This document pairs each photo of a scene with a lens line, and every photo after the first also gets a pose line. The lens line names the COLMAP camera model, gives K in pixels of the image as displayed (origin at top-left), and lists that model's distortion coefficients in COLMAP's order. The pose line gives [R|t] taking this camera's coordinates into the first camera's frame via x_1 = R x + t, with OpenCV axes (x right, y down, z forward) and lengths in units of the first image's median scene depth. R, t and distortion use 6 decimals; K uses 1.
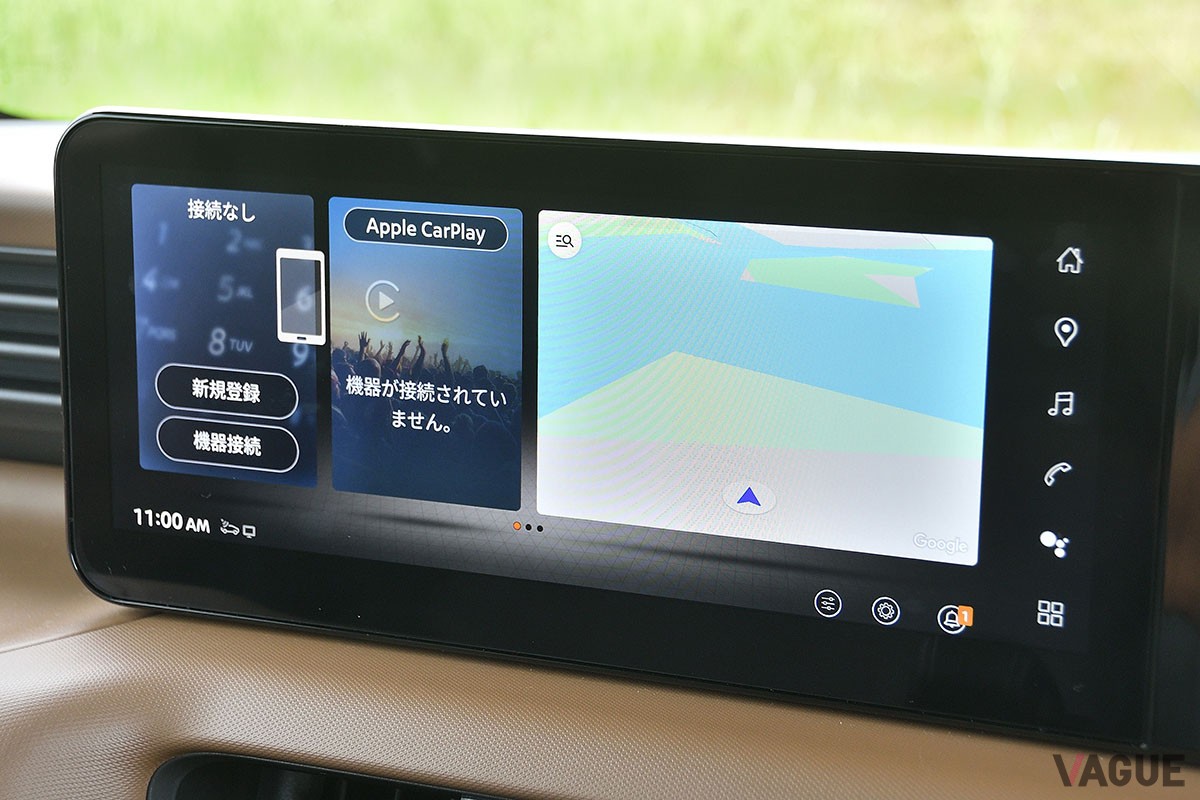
lens RADIAL K [[2201.2, 0, 600.0], [0, 2201.2, 400.0], [0, 0, 1]] dist [0.070003, 0.085372]
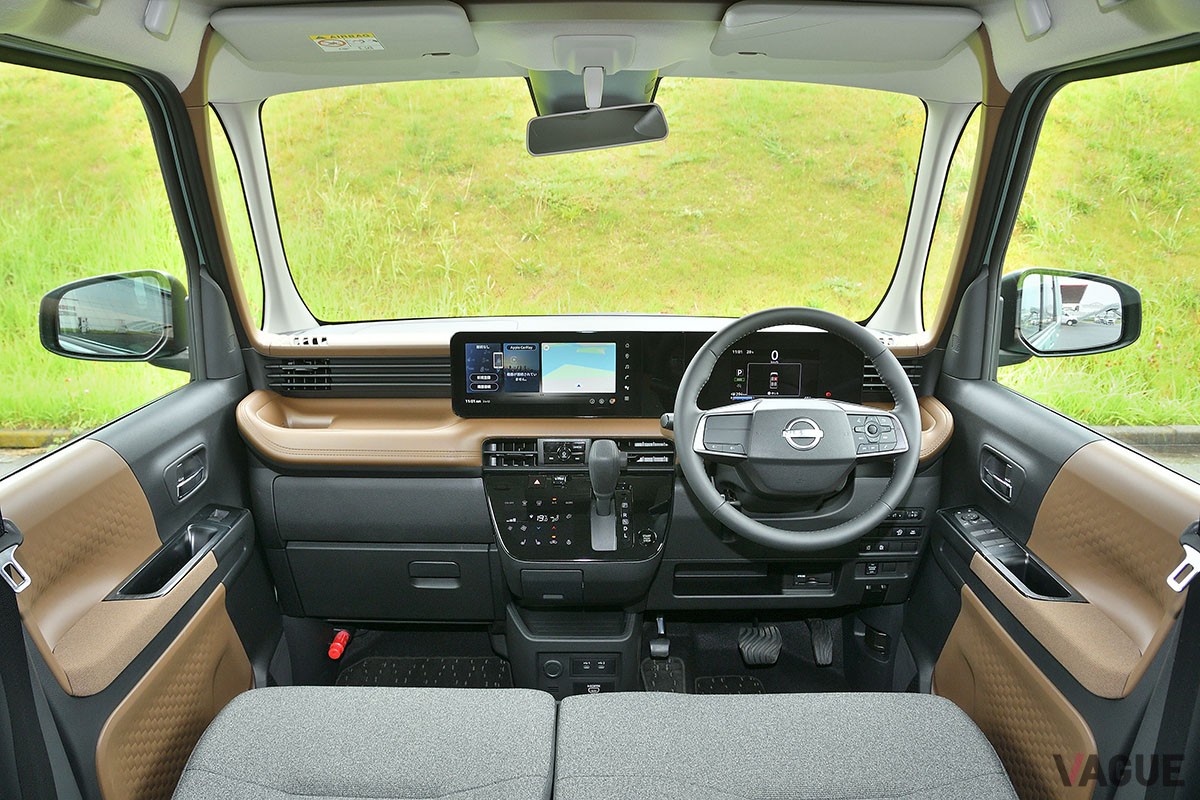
lens RADIAL K [[849.7, 0, 600.0], [0, 849.7, 400.0], [0, 0, 1]] dist [-0.124714, -0.000175]
pose [[0.927296, -0.100684, 0.360534, -0.716034], [0.090318, 0.994872, 0.045534, -0.020022], [-0.363270, -0.009661, 0.931634, -1.220946]]
